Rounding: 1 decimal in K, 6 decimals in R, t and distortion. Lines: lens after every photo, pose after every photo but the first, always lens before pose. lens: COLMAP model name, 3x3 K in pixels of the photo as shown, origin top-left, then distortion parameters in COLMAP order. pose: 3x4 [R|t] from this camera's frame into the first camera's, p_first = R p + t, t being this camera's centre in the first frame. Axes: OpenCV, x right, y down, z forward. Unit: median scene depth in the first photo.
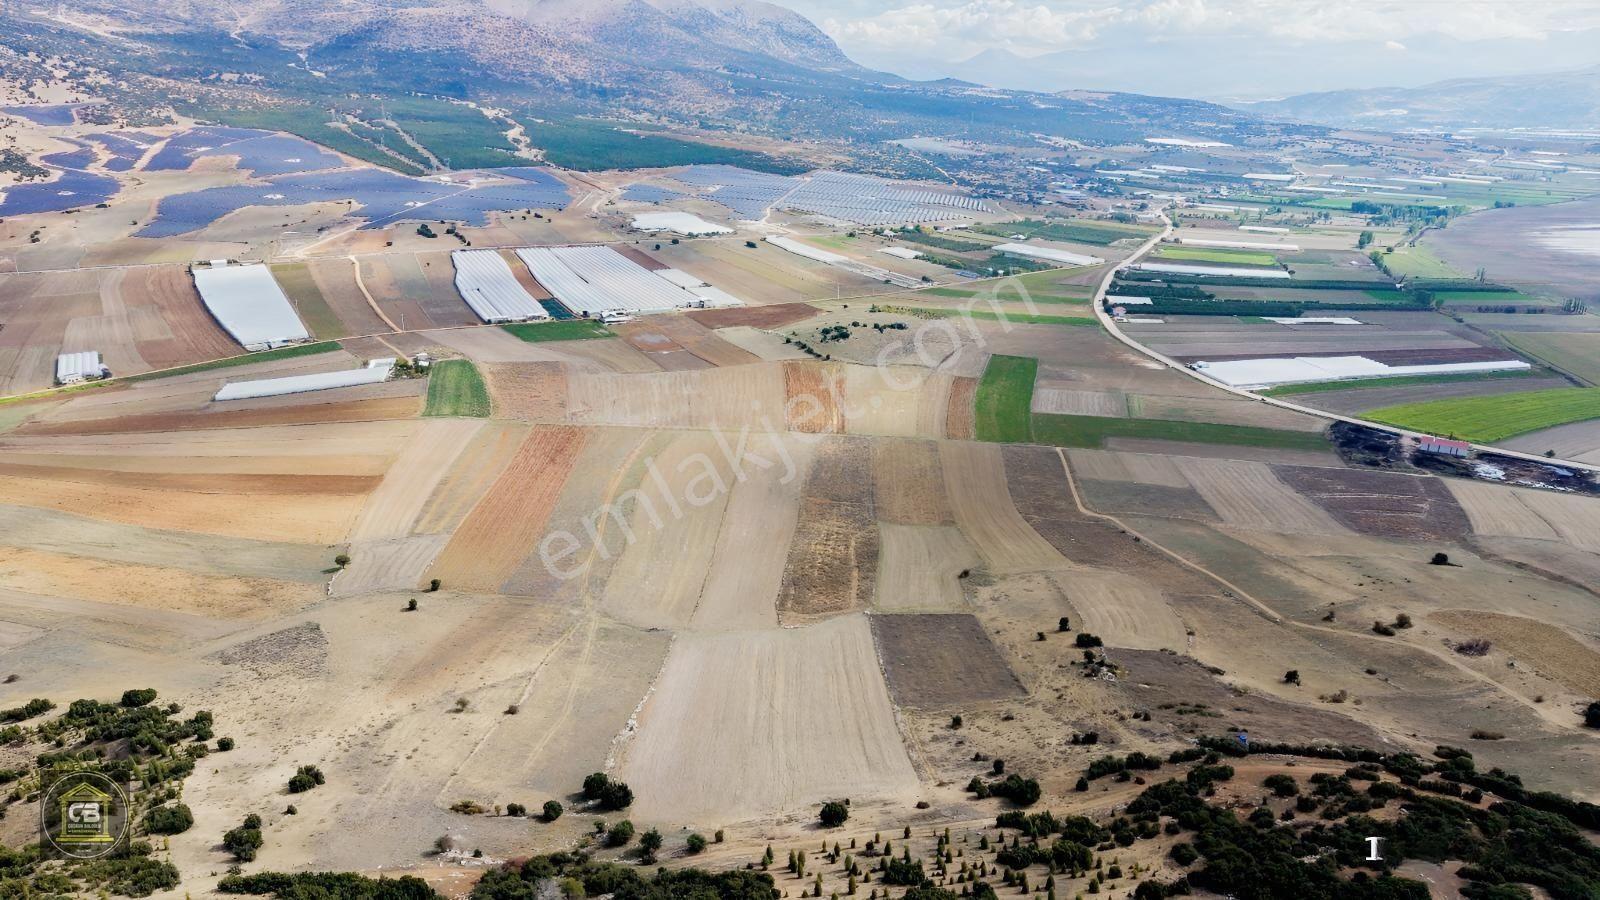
lens RADIAL K [[1067.1, 0, 801.7], [0, 1067.1, 455.1], [0, 0, 1]] dist [0.032727, -0.037813]
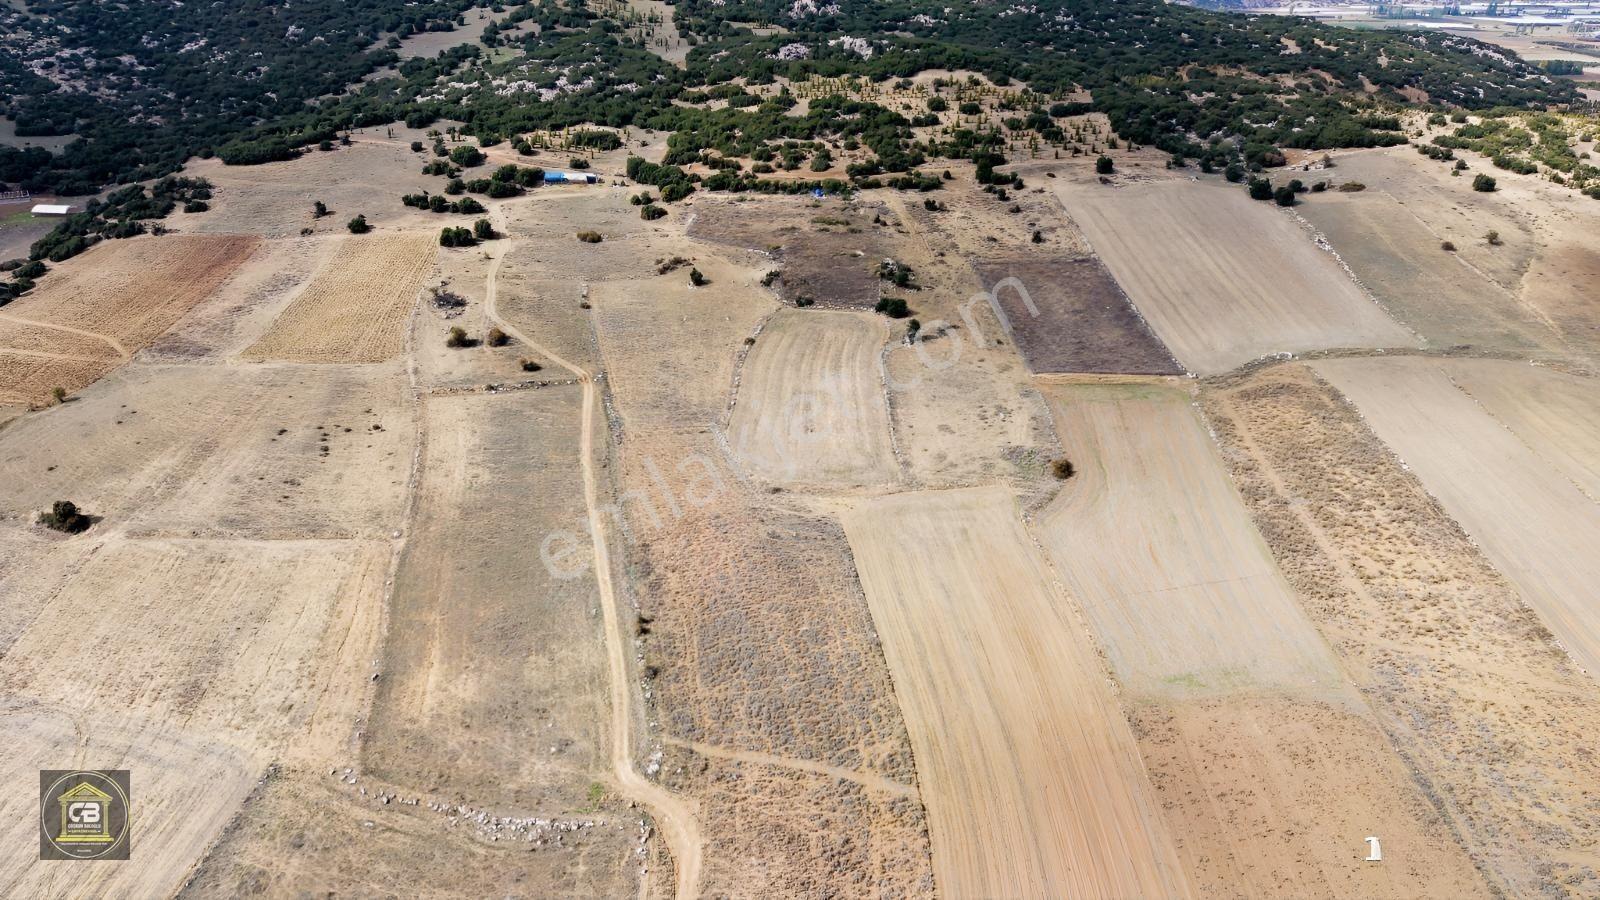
lens RADIAL K [[1067.1, 0, 795.1], [0, 1067.1, 448.7], [0, 0, 1]] dist [0.032727, -0.037813]
pose [[-0.999881, 0.008802, -0.012698, 0.143942], [-0.002262, 0.729641, 0.683827, -0.126408], [0.015284, 0.683774, -0.729534, 0.680506]]
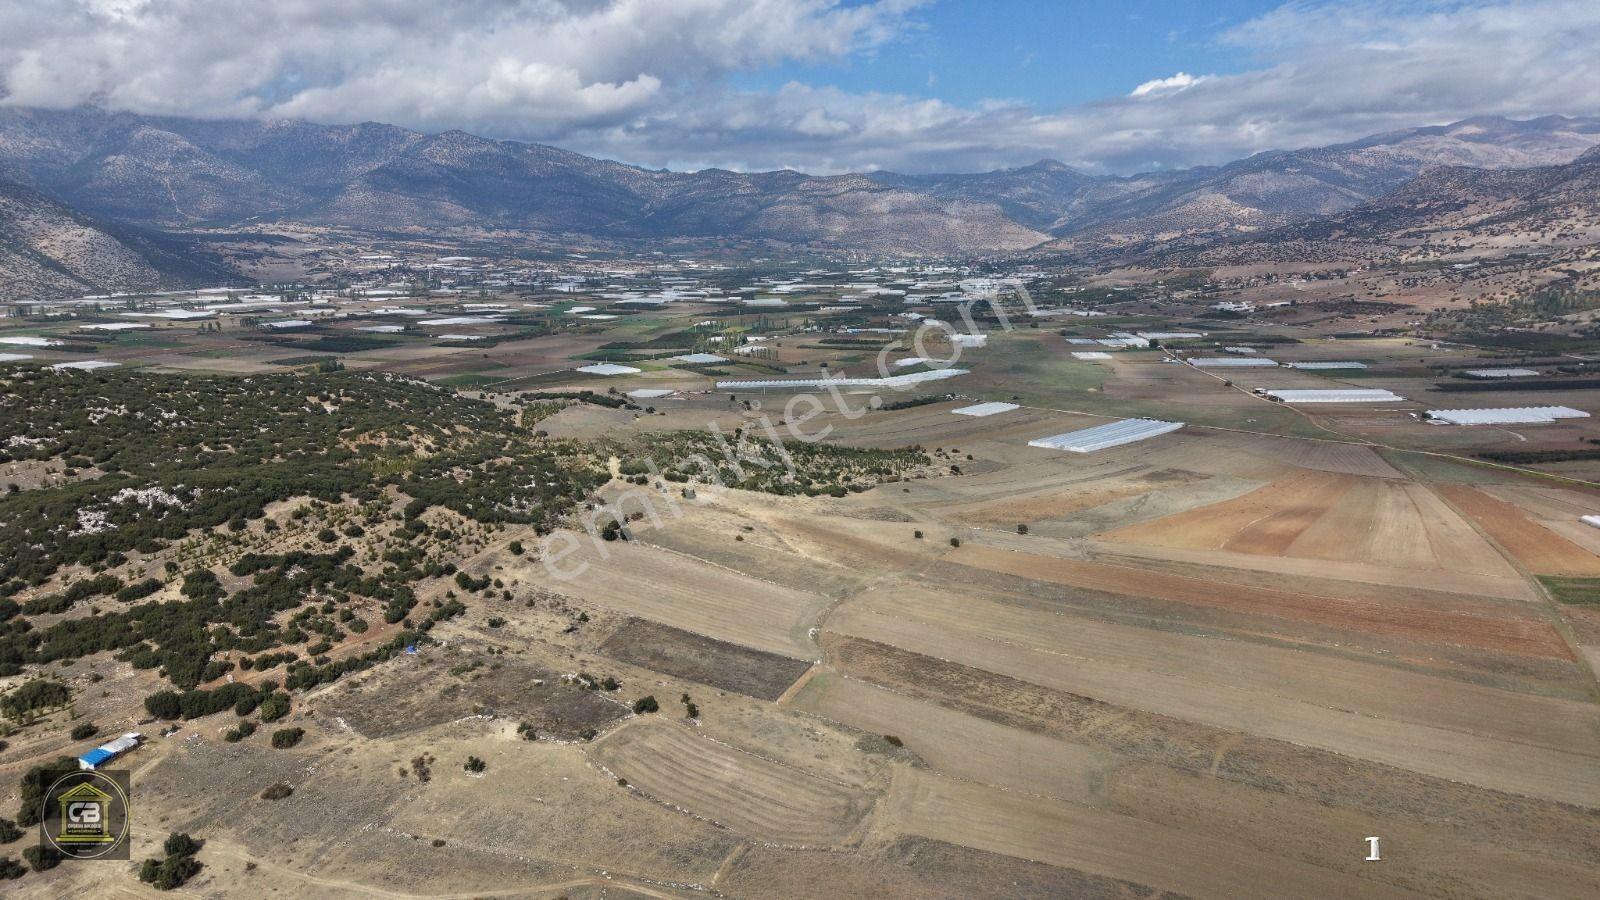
lens RADIAL K [[1067.1, 0, 789.6], [0, 1067.1, 461.4], [0, 0, 1]] dist [0.032727, -0.037813]
pose [[-0.367824, 0.197508, -0.908678, 0.440989], [-0.291128, 0.903599, 0.314250, -0.158210], [0.883148, 0.380130, -0.274866, 0.531025]]
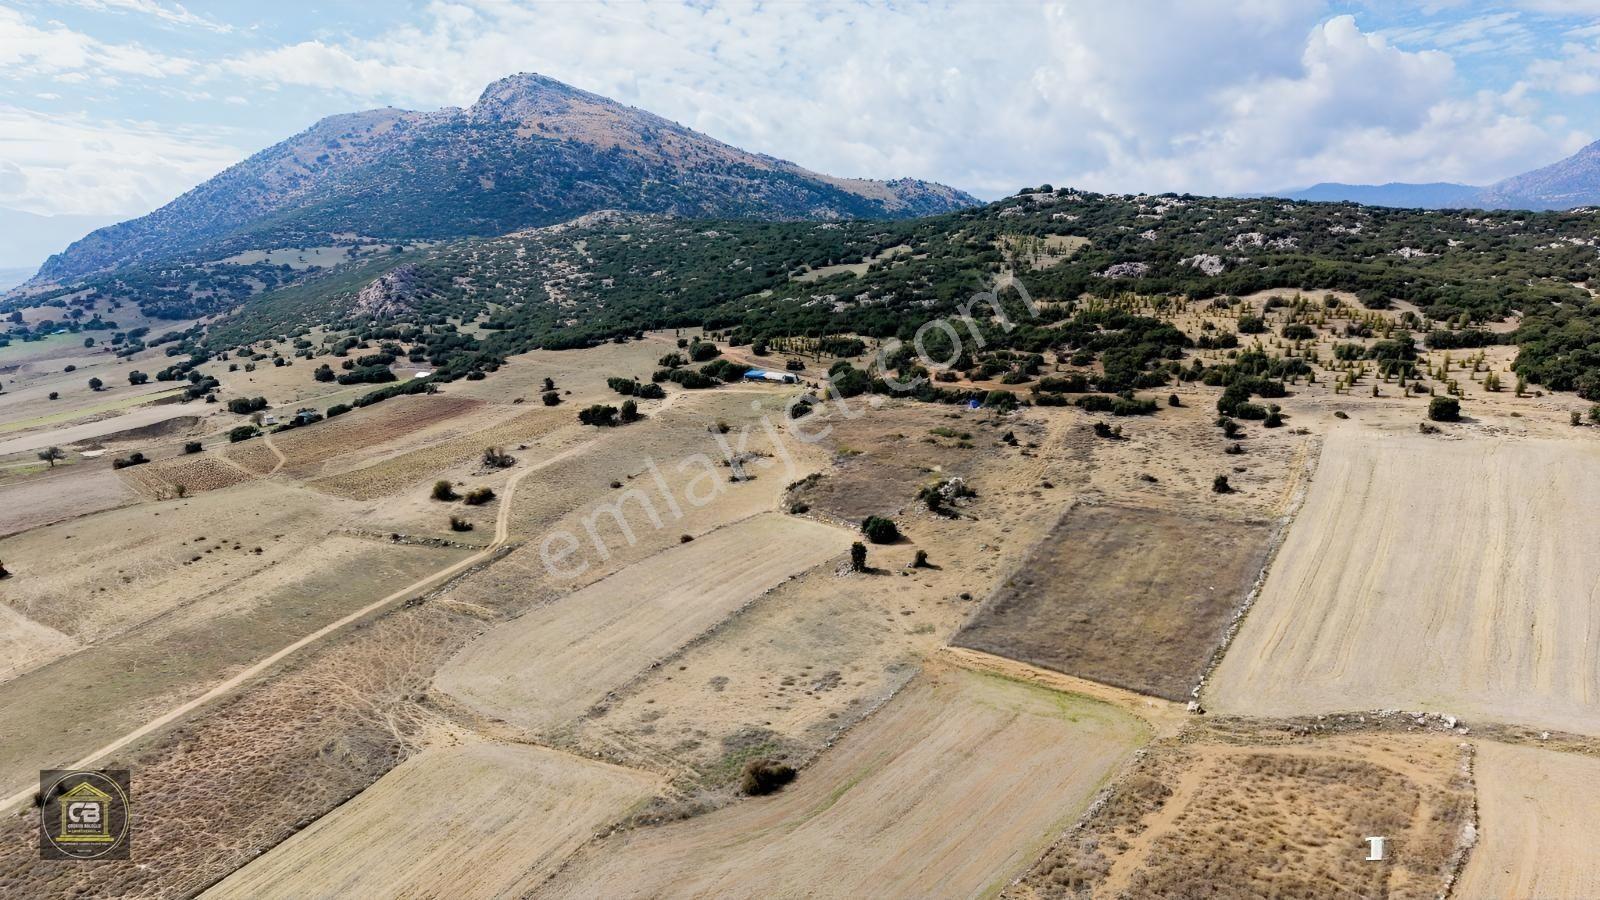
lens RADIAL K [[1067.1, 0, 802.3], [0, 1067.1, 452.9], [0, 0, 1]] dist [0.032727, -0.037813]
pose [[-0.822336, -0.095675, 0.560900, -0.012988], [0.185784, 0.886590, 0.423606, -0.052201], [-0.537817, 0.452553, -0.711301, 0.581270]]
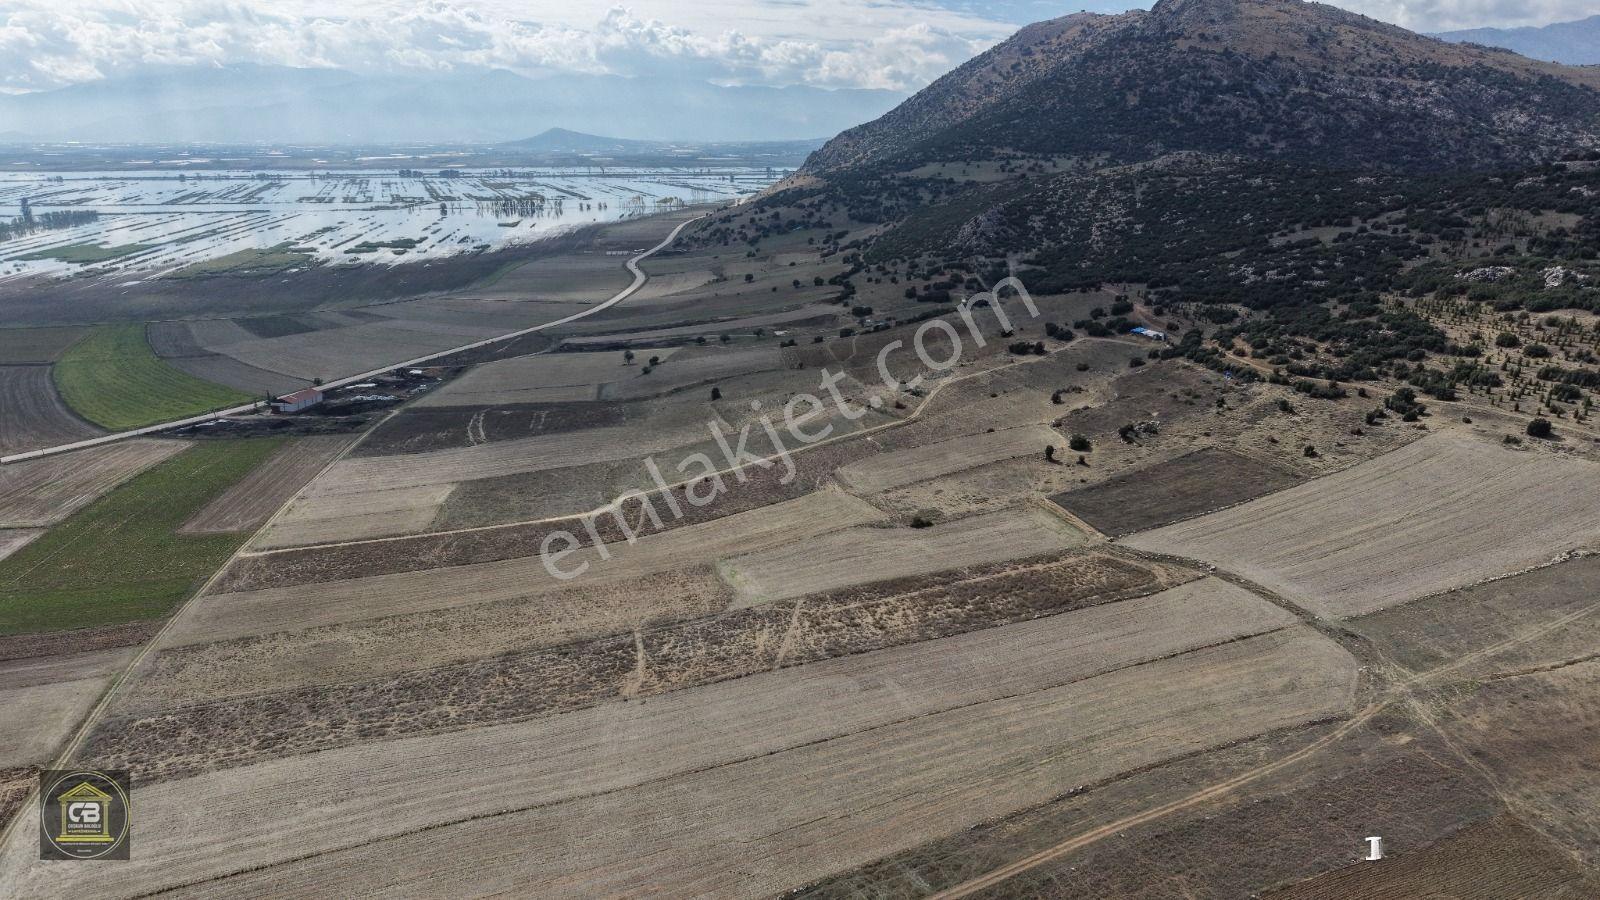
lens RADIAL K [[1067.1, 0, 794.5], [0, 1067.1, 451.1], [0, 0, 1]] dist [0.032727, -0.037813]
pose [[-0.325240, -0.269858, 0.906309, -0.264165], [0.302376, 0.878419, 0.370065, -0.129990], [-0.895984, 0.394406, -0.204099, 0.607225]]
